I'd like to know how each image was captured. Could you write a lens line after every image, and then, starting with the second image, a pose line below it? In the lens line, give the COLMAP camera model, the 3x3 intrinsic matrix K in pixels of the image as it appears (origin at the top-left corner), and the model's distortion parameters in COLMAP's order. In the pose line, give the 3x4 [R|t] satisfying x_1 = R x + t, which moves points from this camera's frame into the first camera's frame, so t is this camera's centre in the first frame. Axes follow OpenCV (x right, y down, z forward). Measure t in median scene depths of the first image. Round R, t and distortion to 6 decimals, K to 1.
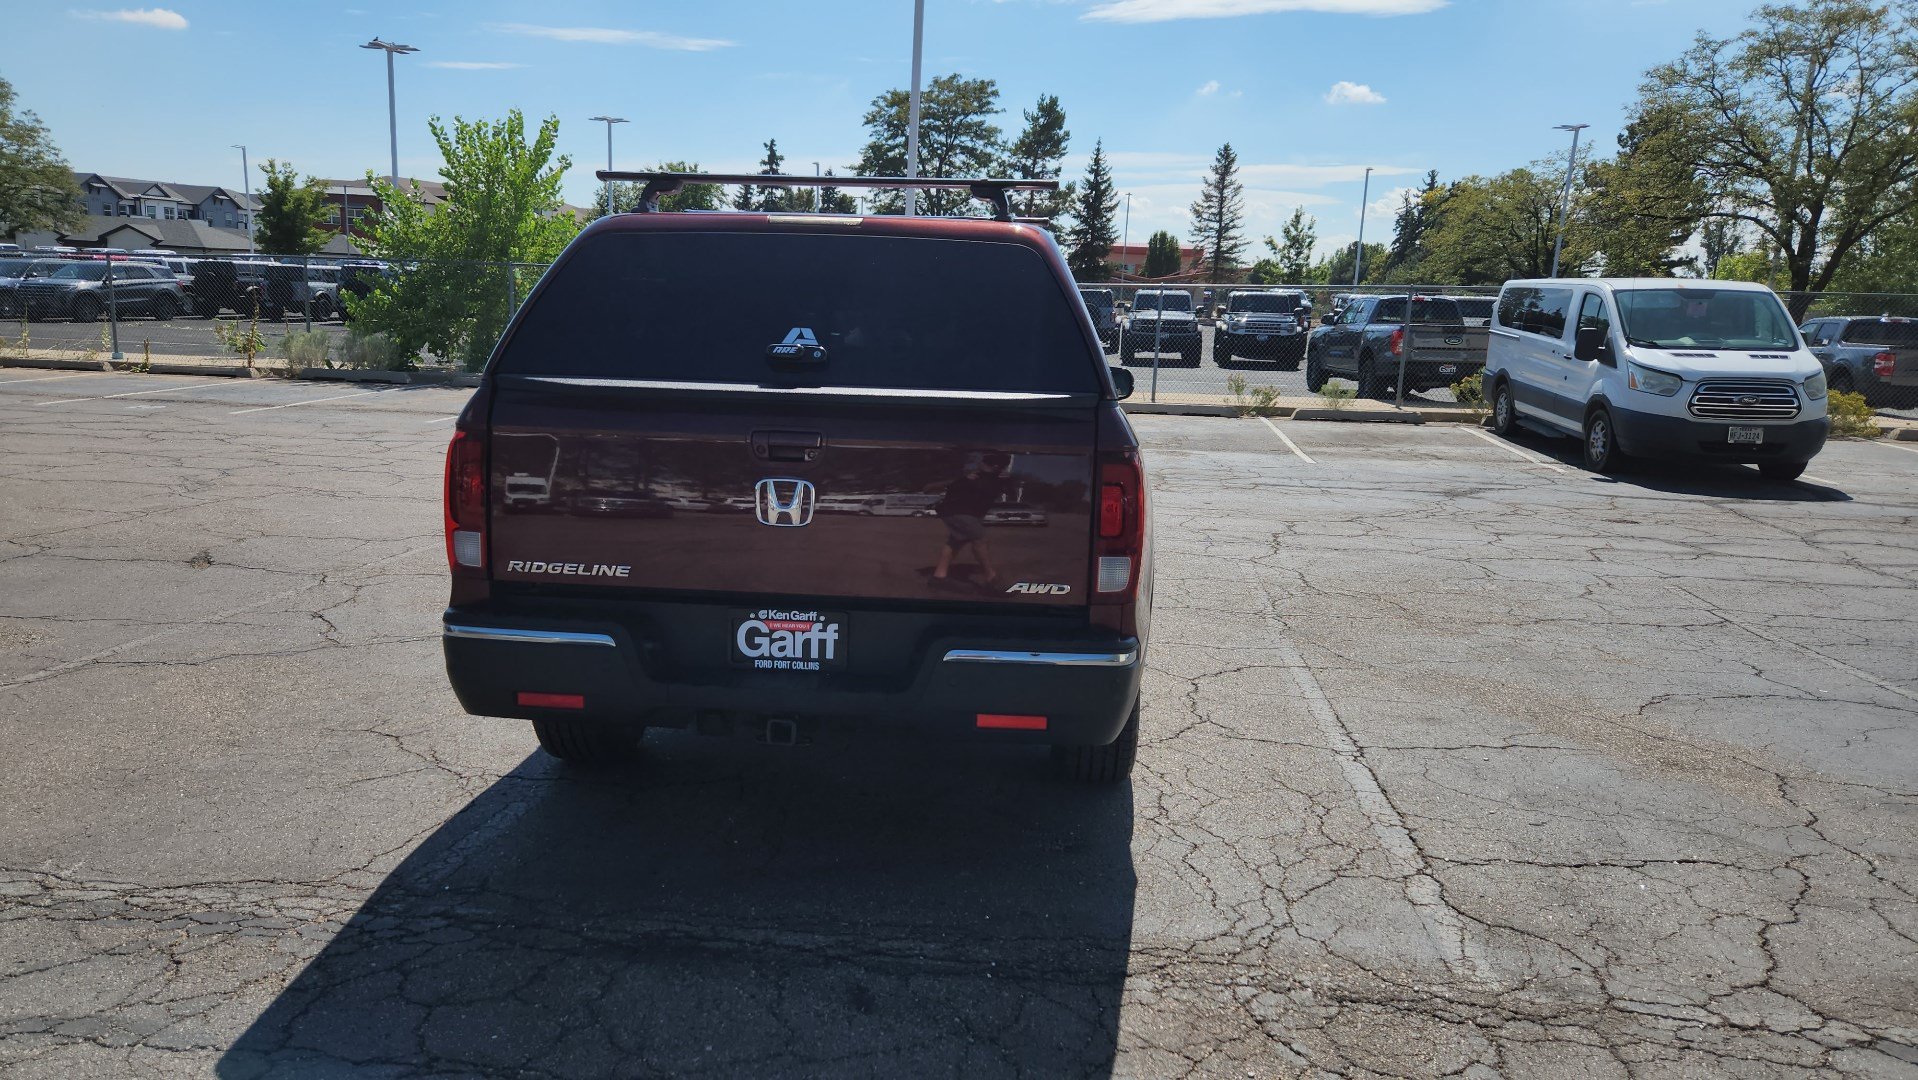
lens RADIAL K [[1268.5, 0, 922.0], [0, 1268.5, 539.0], [0, 0, 1]] dist [0.071279, -0.058019]
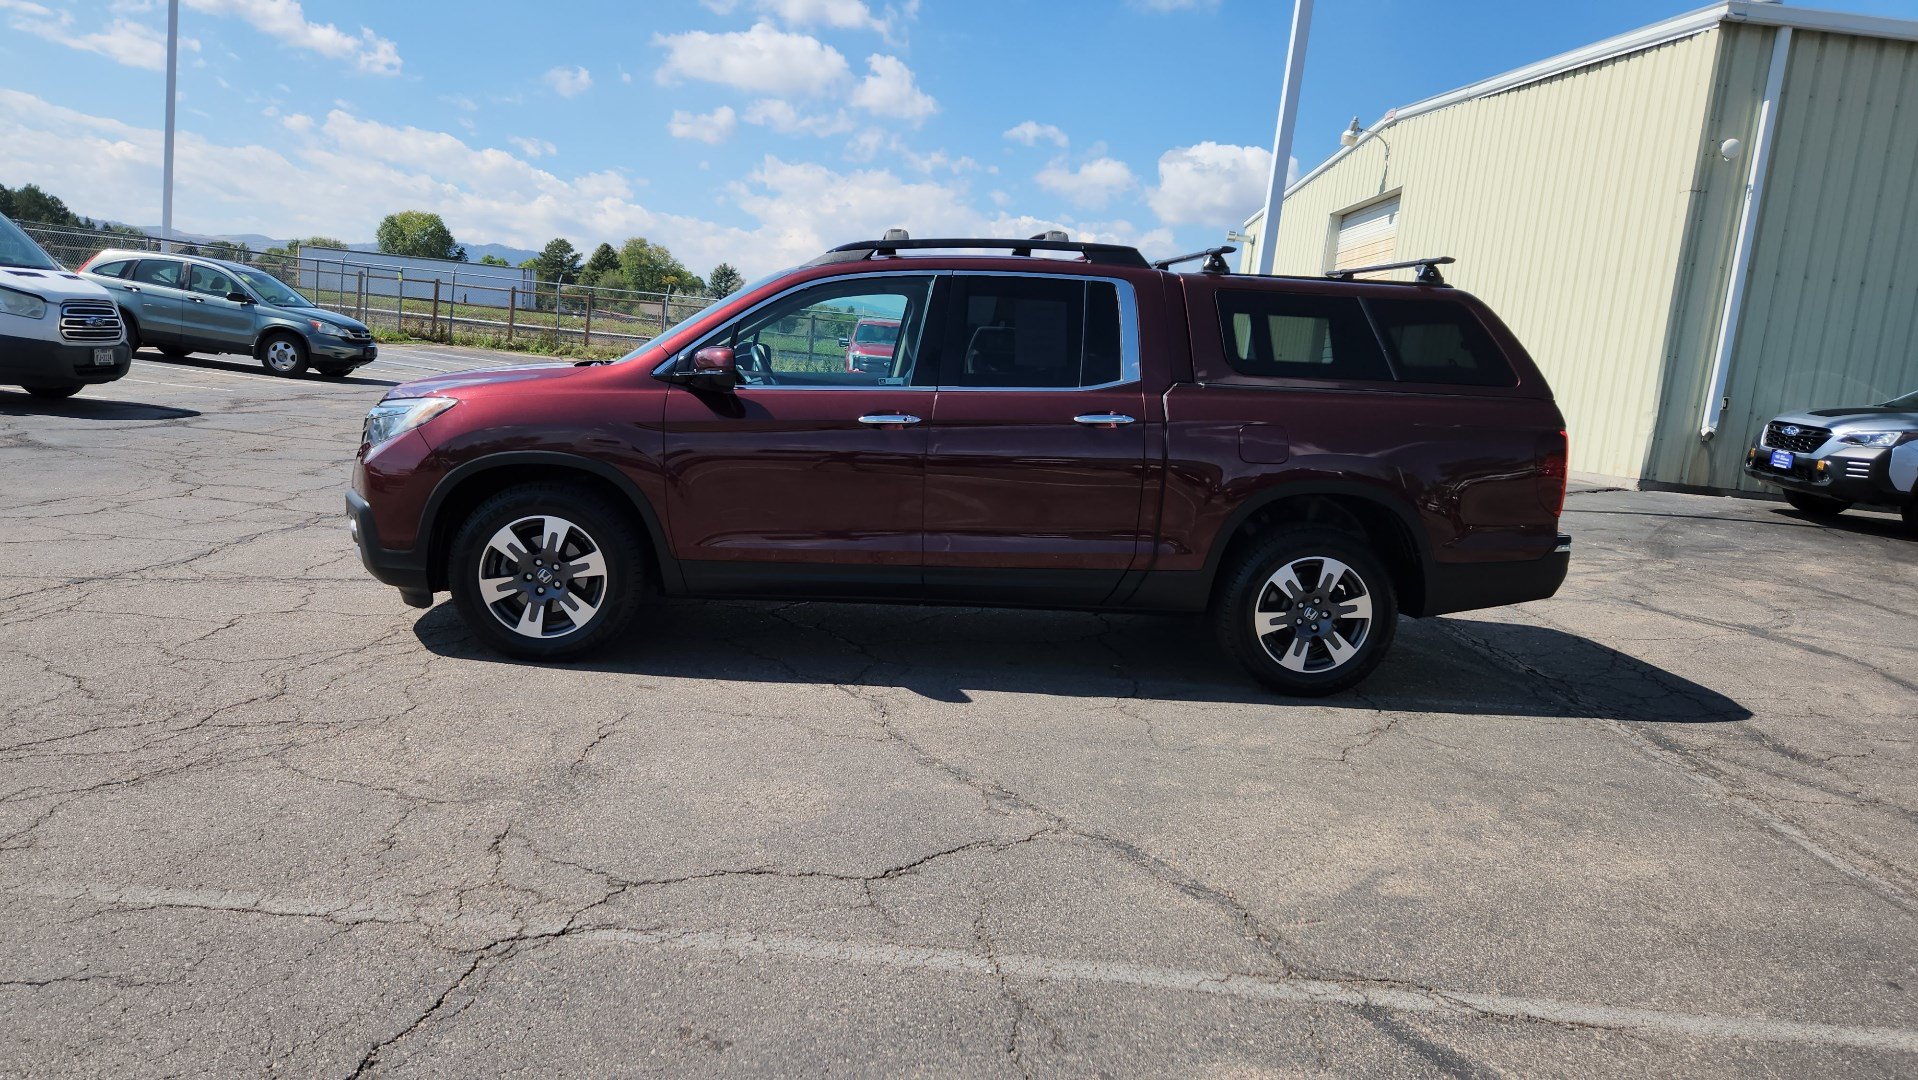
lens RADIAL K [[1268.5, 0, 922.0], [0, 1268.5, 539.0], [0, 0, 1]] dist [0.071279, -0.058019]
pose [[-0.149049, -0.187932, 0.970807, -0.183454], [0.087518, 0.975413, 0.202261, -0.034920], [-0.984949, 0.115110, -0.128937, 0.199263]]
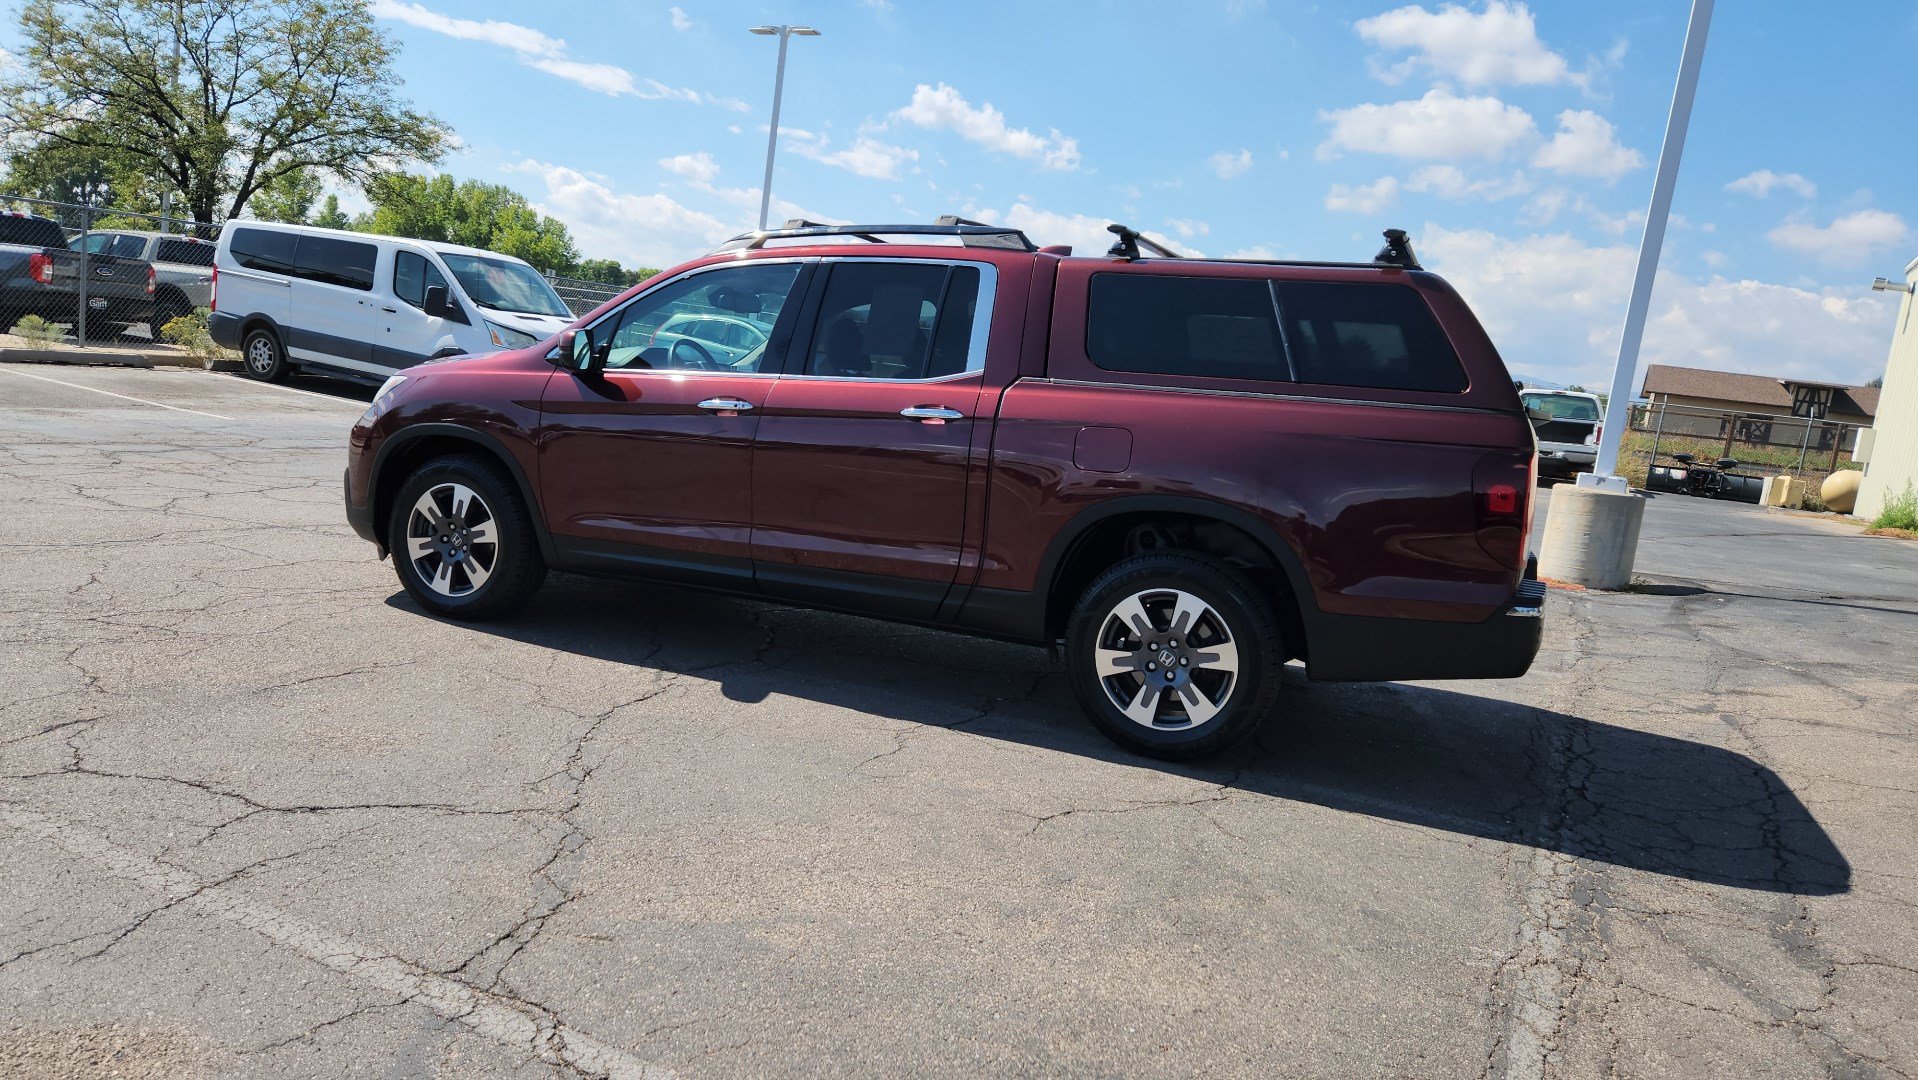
lens RADIAL K [[1277.5, 0, 932.8], [0, 1277.5, 526.6], [0, 0, 1]] dist [0.077763, -0.066080]
pose [[0.317553, -0.117126, 0.940979, -0.167538], [0.072046, 0.992454, 0.099220, -0.017314], [-0.945500, 0.036286, 0.323595, 0.110126]]
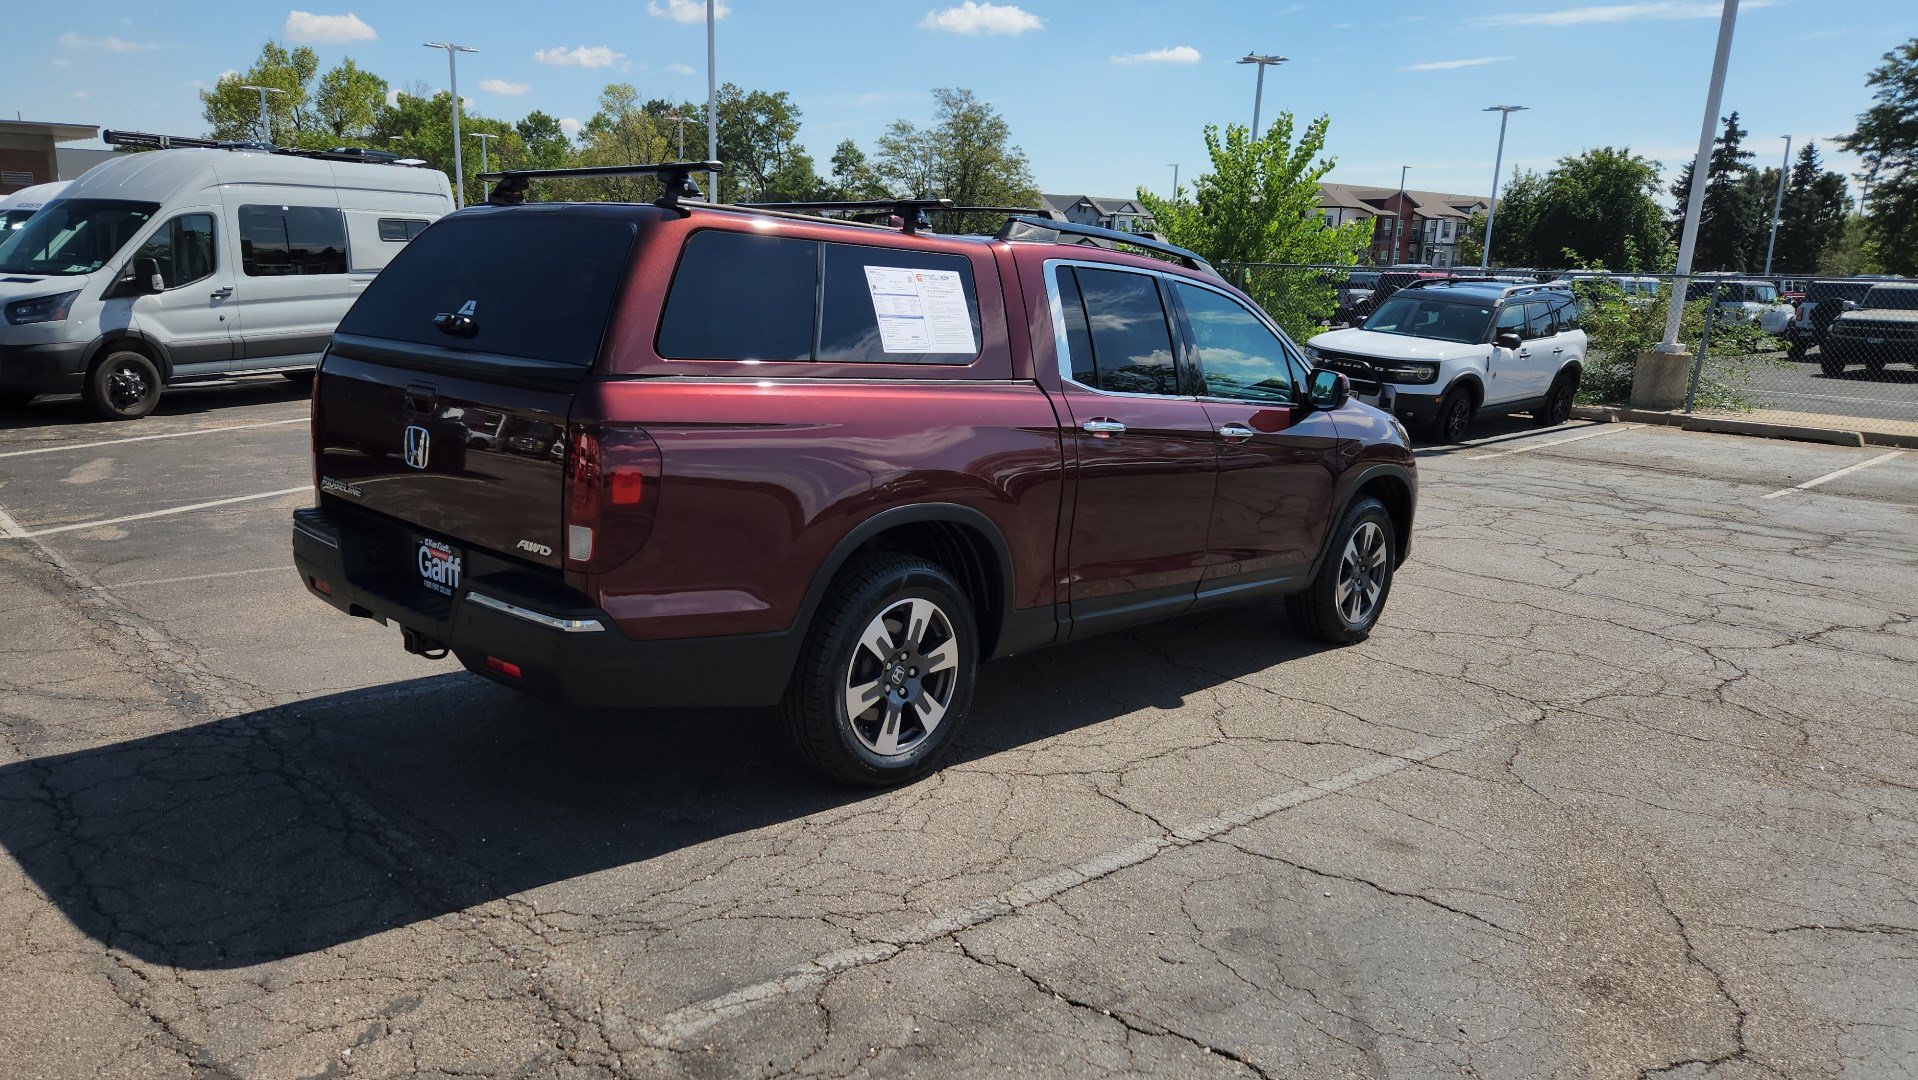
lens RADIAL K [[1268.5, 0, 922.0], [0, 1268.5, 539.0], [0, 0, 1]] dist [0.071279, -0.058019]
pose [[0.775971, 0.126695, -0.617914, 0.093305], [-0.127850, 0.990878, 0.042615, -0.005133], [0.617676, 0.045933, 0.785090, 0.033479]]
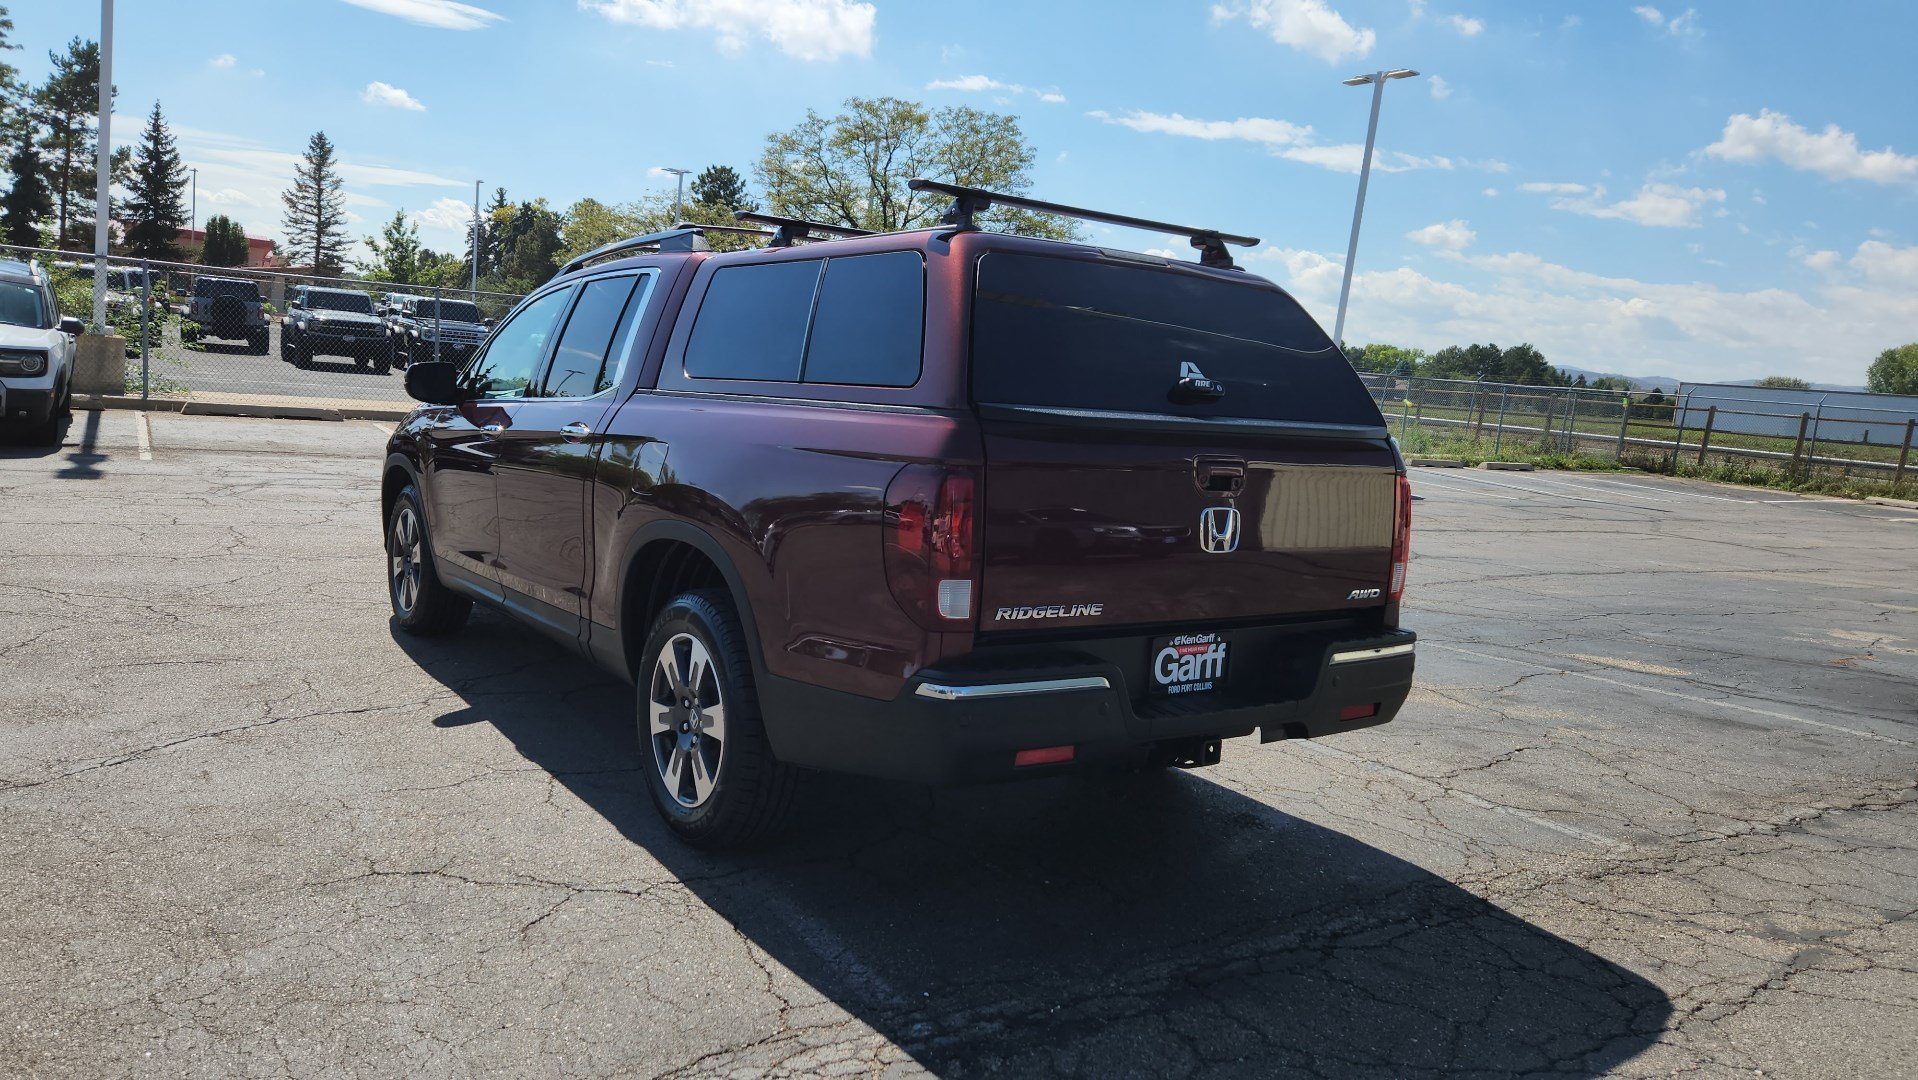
lens RADIAL K [[1270.4, 0, 912.2], [0, 1270.4, 535.9], [0, 0, 1]] dist [0.071333, -0.058716]
pose [[0.775400, -0.048306, 0.629621, -0.089678], [0.054810, 0.998455, 0.009102, -0.004427], [-0.629088, 0.027452, 0.776849, 0.032258]]
